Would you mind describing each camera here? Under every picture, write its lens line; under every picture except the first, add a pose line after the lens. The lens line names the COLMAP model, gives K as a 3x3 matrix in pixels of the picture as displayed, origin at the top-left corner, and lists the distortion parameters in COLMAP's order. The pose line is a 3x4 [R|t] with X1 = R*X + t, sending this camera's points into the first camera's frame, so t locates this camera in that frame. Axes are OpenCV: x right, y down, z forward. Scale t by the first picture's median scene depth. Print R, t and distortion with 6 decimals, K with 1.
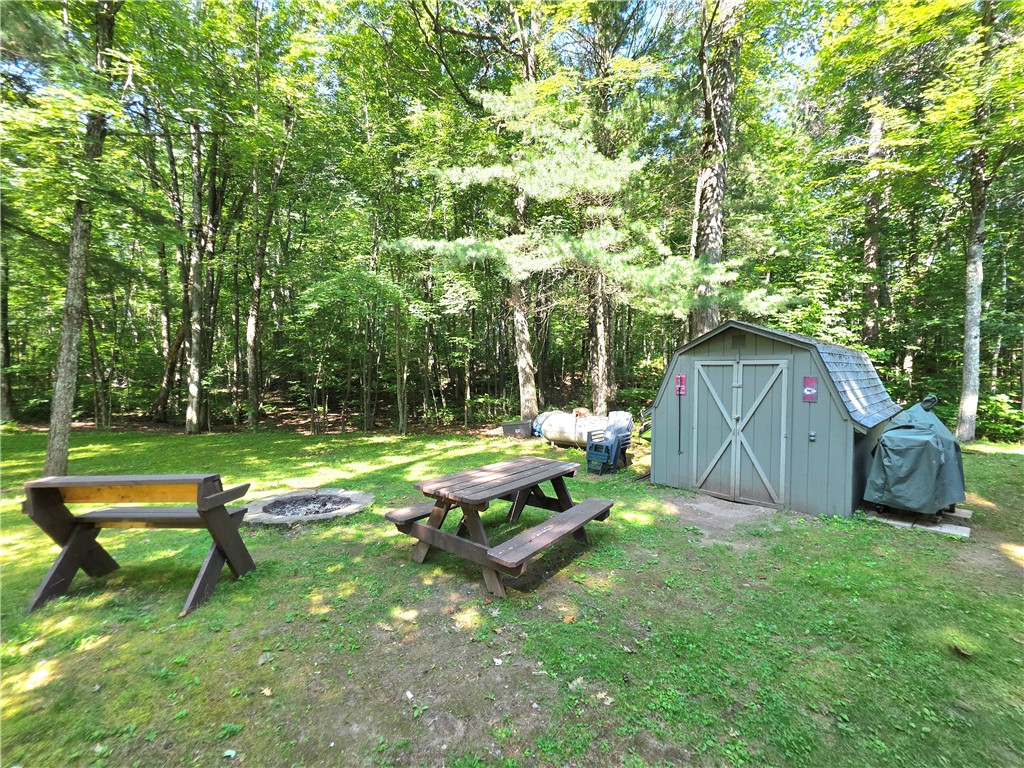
lens RADIAL K [[475.5, 0, 503.9], [0, 475.5, 380.9], [0, 0, 1]] dist [0.003362, 0.000105]
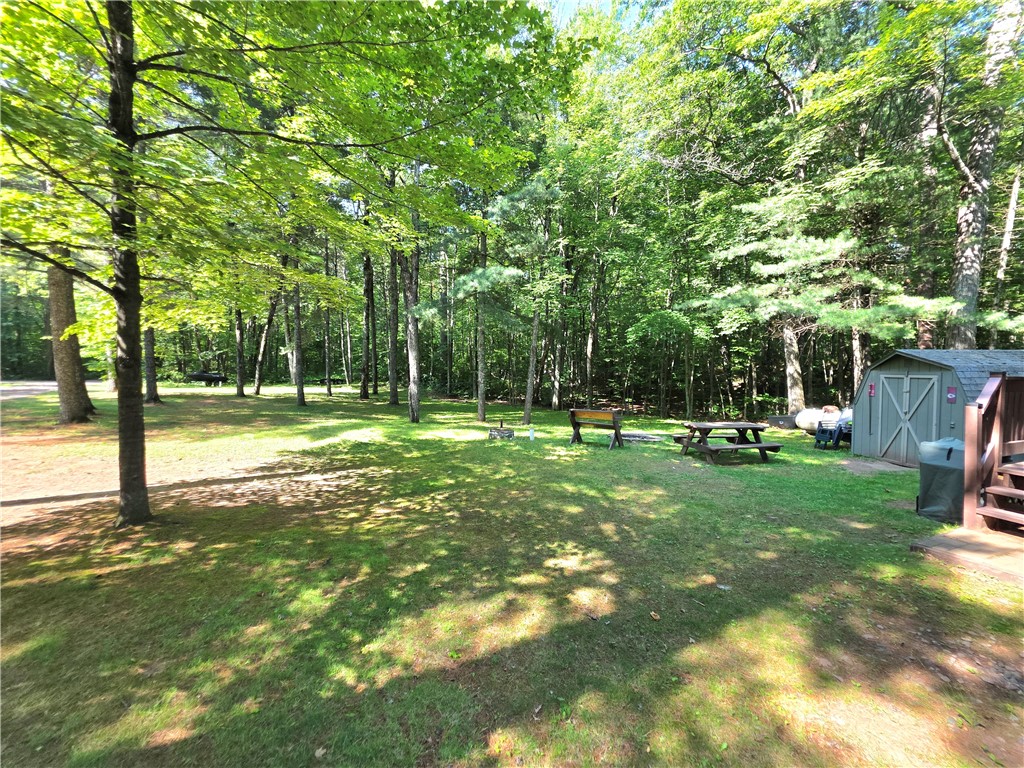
lens RADIAL K [[475.5, 0, 503.9], [0, 475.5, 380.9], [0, 0, 1]] dist [0.003362, 0.000105]
pose [[0.823930, 0.021620, -0.566279, 0.144892], [-0.019105, 0.999764, 0.010373, -0.007484], [0.566369, 0.002272, 0.824149, -0.512899]]
